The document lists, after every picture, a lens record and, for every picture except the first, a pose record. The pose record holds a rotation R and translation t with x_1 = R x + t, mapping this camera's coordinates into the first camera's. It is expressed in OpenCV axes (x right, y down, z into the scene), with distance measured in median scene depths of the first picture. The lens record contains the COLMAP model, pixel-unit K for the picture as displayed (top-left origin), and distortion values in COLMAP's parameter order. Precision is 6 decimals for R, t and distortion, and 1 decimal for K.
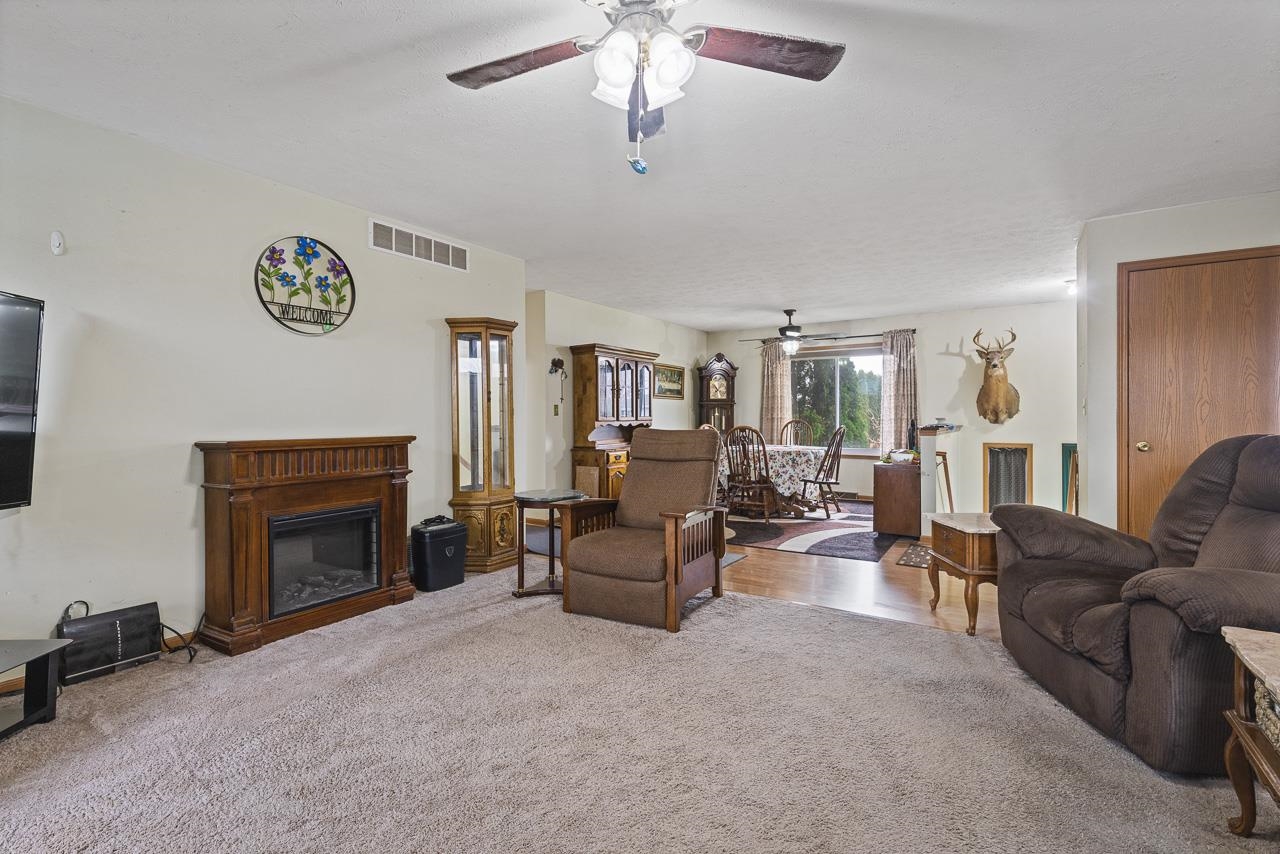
lens RADIAL K [[587.2, 0, 640.2], [0, 587.2, 424.2], [0, 0, 1]] dist [0.002156, 0.000054]
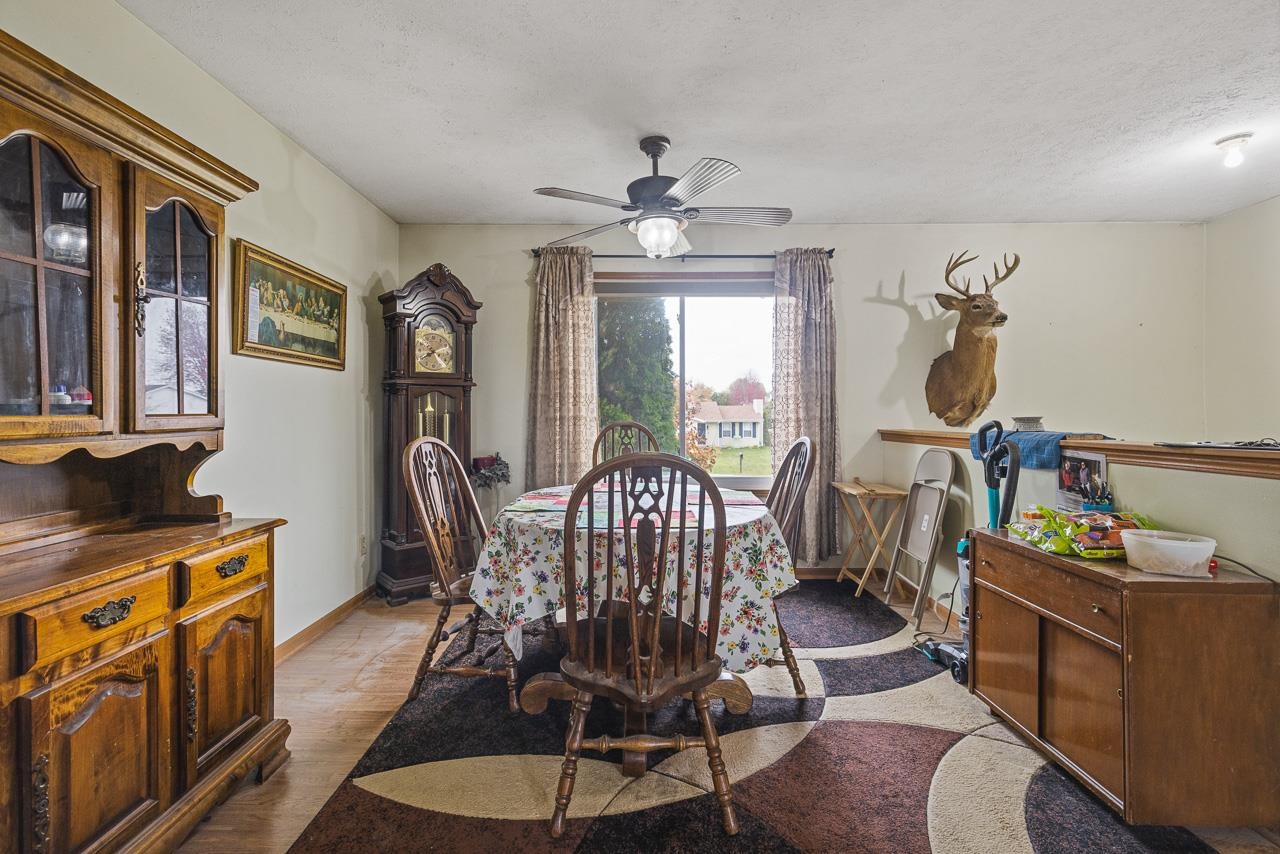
lens RADIAL K [[587.2, 0, 639.8], [0, 587.2, 423.1], [0, 0, 1]] dist [0.002156, 0.000054]
pose [[0.844542, -0.008139, 0.535427, 0.033388], [0.006330, 0.999966, 0.005216, -0.008423], [-0.535452, -0.001016, 0.844565, 0.615709]]
